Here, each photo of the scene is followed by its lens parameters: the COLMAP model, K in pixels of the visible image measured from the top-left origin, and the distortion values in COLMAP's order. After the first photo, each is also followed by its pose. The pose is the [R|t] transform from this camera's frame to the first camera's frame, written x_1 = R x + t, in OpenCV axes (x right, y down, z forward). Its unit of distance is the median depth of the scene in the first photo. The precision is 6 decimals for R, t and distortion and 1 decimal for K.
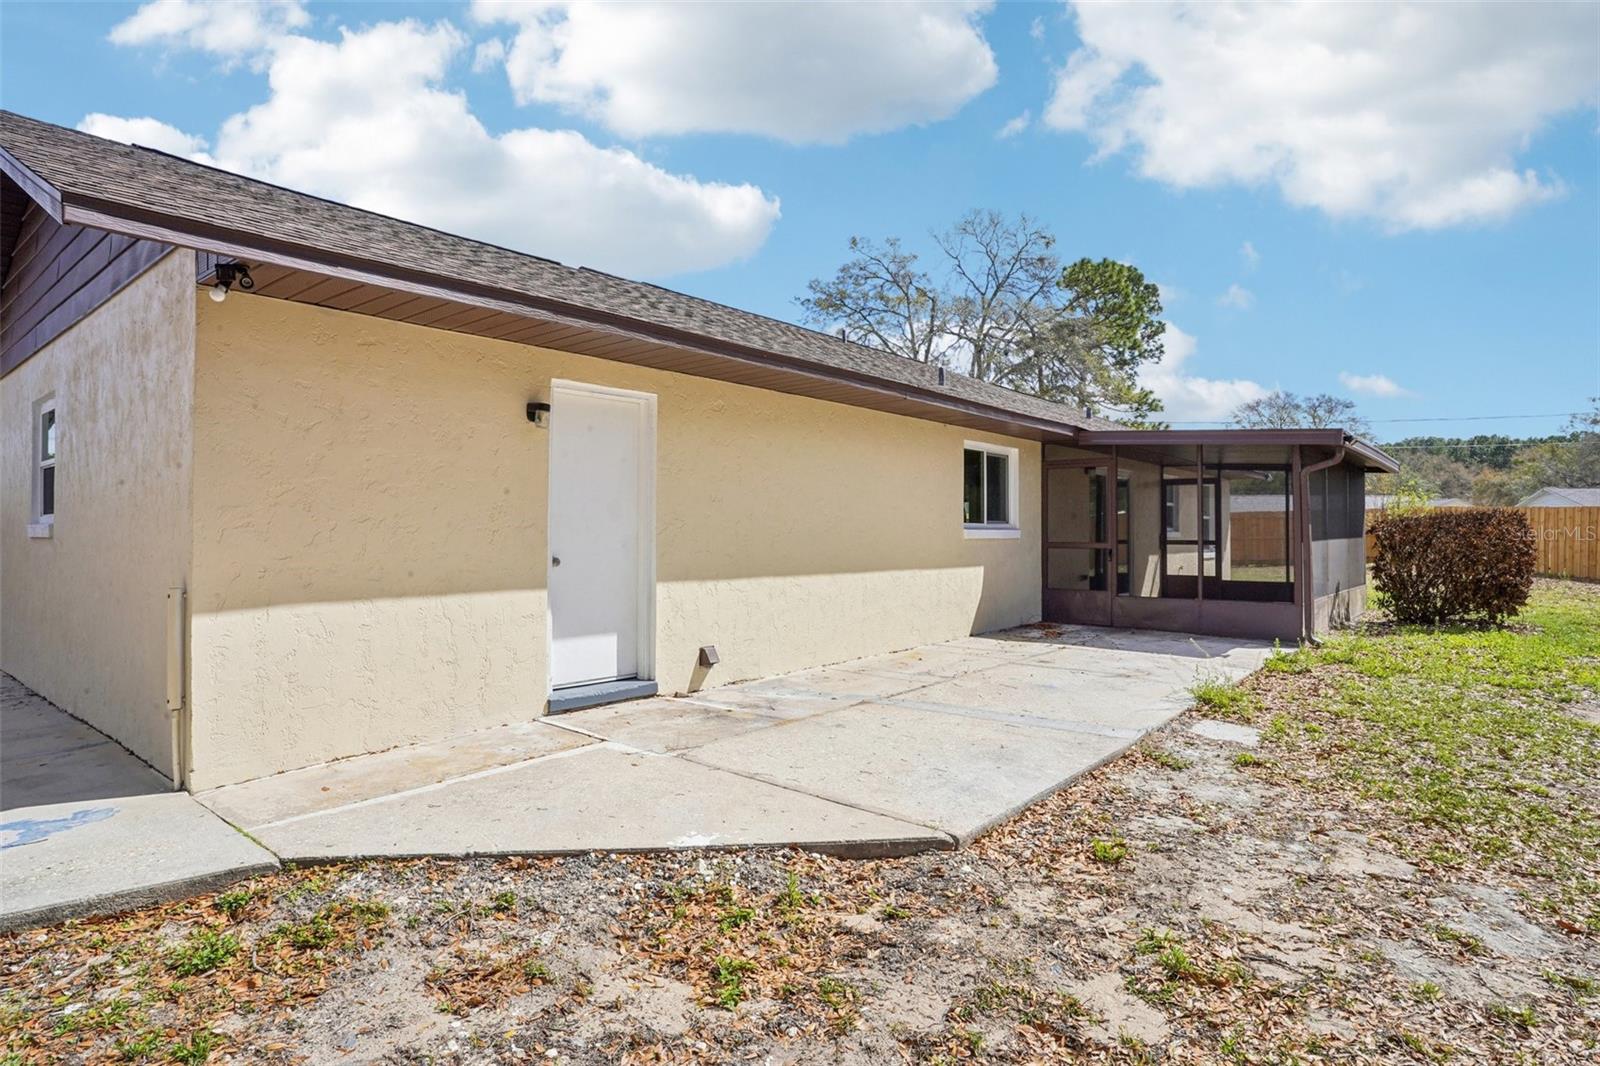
lens RADIAL K [[843.1, 0, 802.6], [0, 843.1, 529.1], [0, 0, 1]] dist [-0.046089, 0.008804]
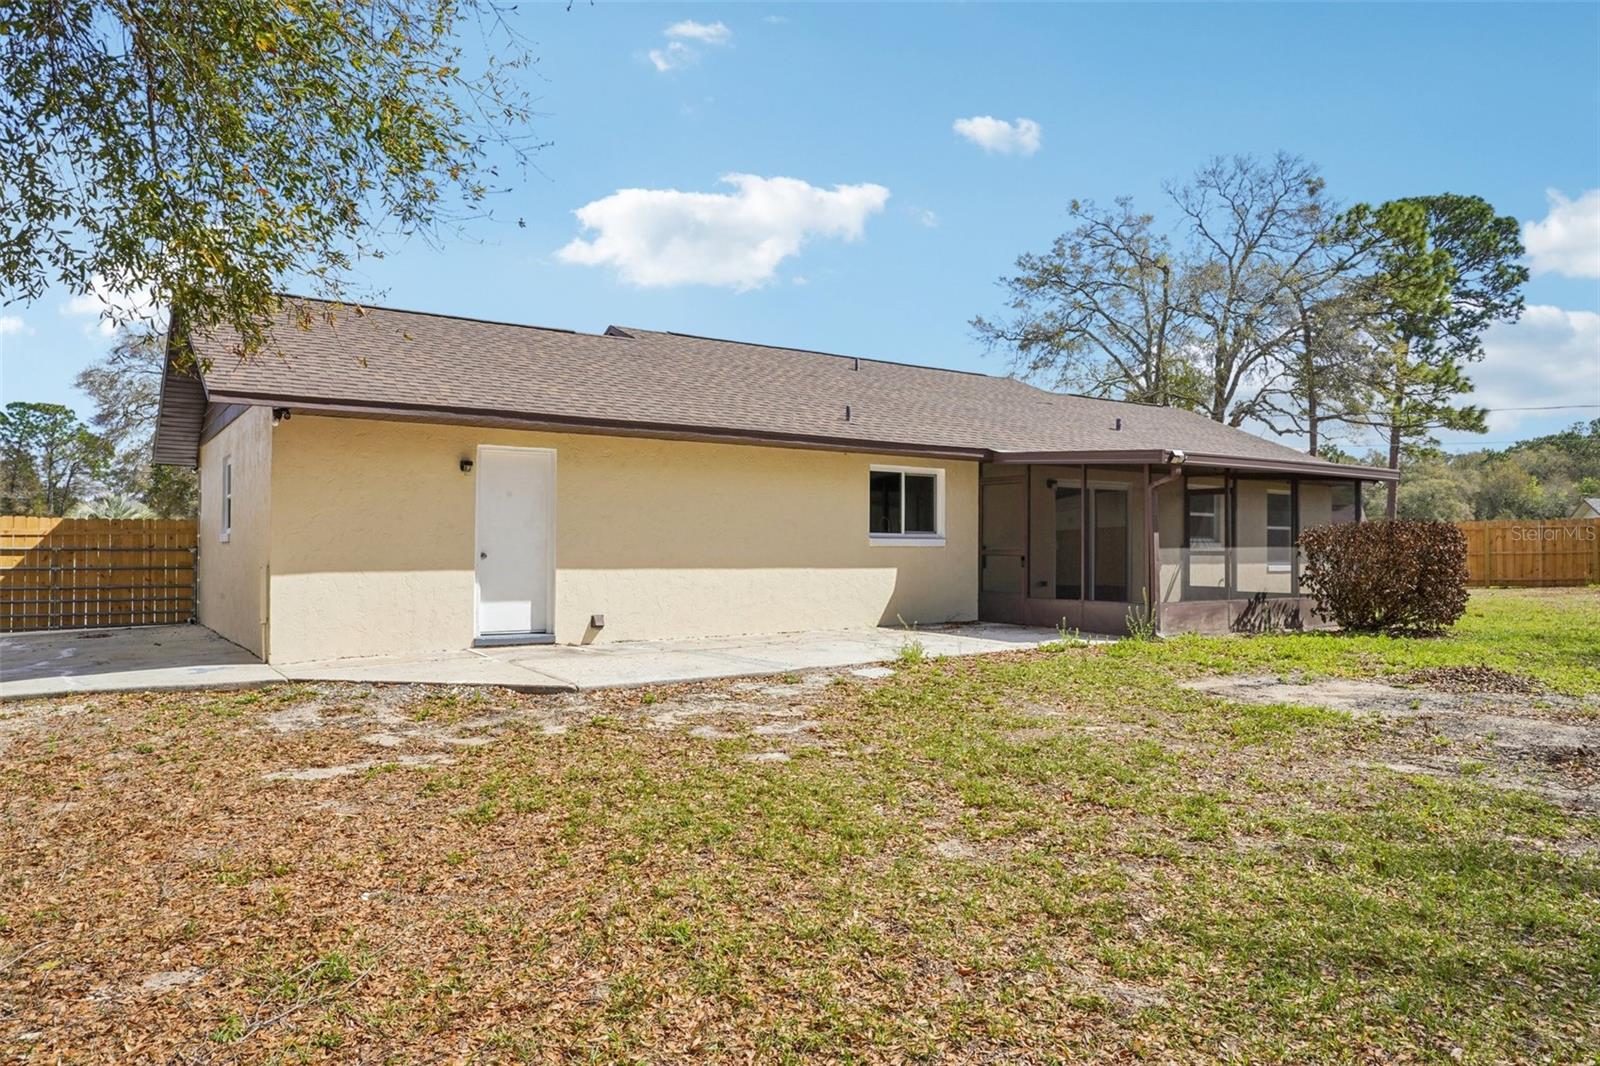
lens RADIAL K [[1020.6, 0, 802.2], [0, 1020.6, 541.7], [0, 0, 1]] dist [-0.010429, 0.002810]
pose [[0.961715, 0.000152, -0.274051, 0.476842], [-0.001022, 0.999995, -0.003031, 0.009656], [0.274049, 0.003195, 0.961710, -0.417526]]
